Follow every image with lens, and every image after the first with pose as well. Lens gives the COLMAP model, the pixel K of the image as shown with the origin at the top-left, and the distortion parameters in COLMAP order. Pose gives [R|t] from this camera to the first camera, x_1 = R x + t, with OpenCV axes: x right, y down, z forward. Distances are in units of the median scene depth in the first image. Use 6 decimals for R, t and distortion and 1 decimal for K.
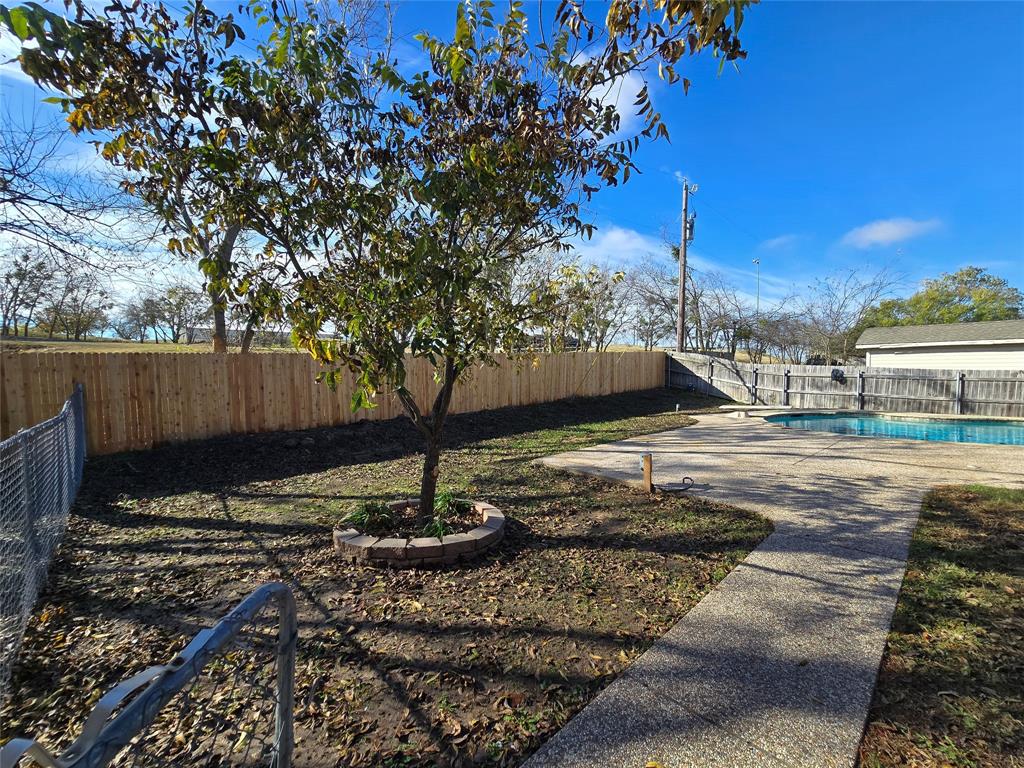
lens RADIAL K [[418.4, 0, 512.8], [0, 418.4, 383.0], [0, 0, 1]] dist [-0.009363, 0.003225]
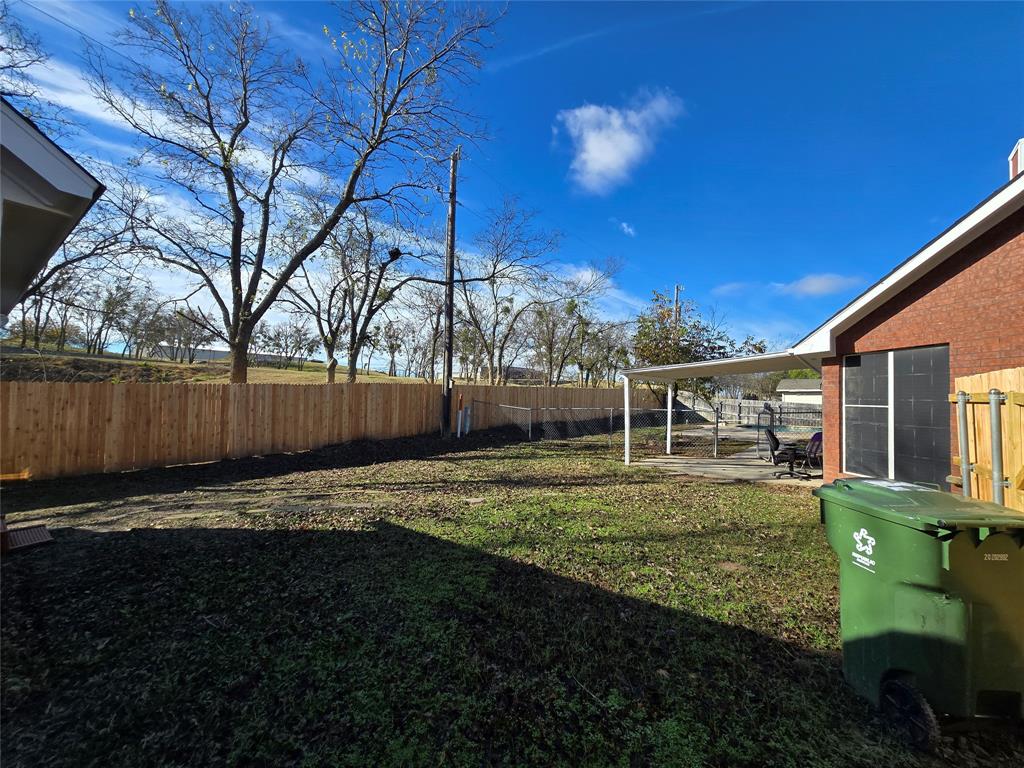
lens RADIAL K [[418.4, 0, 512.6], [0, 418.4, 392.0], [0, 0, 1]] dist [-0.009363, 0.003225]
pose [[0.991028, 0.022495, 0.131745, -1.461802], [-0.016160, 0.998670, -0.048956, 0.072148], [-0.132671, 0.046388, 0.990074, -1.700298]]
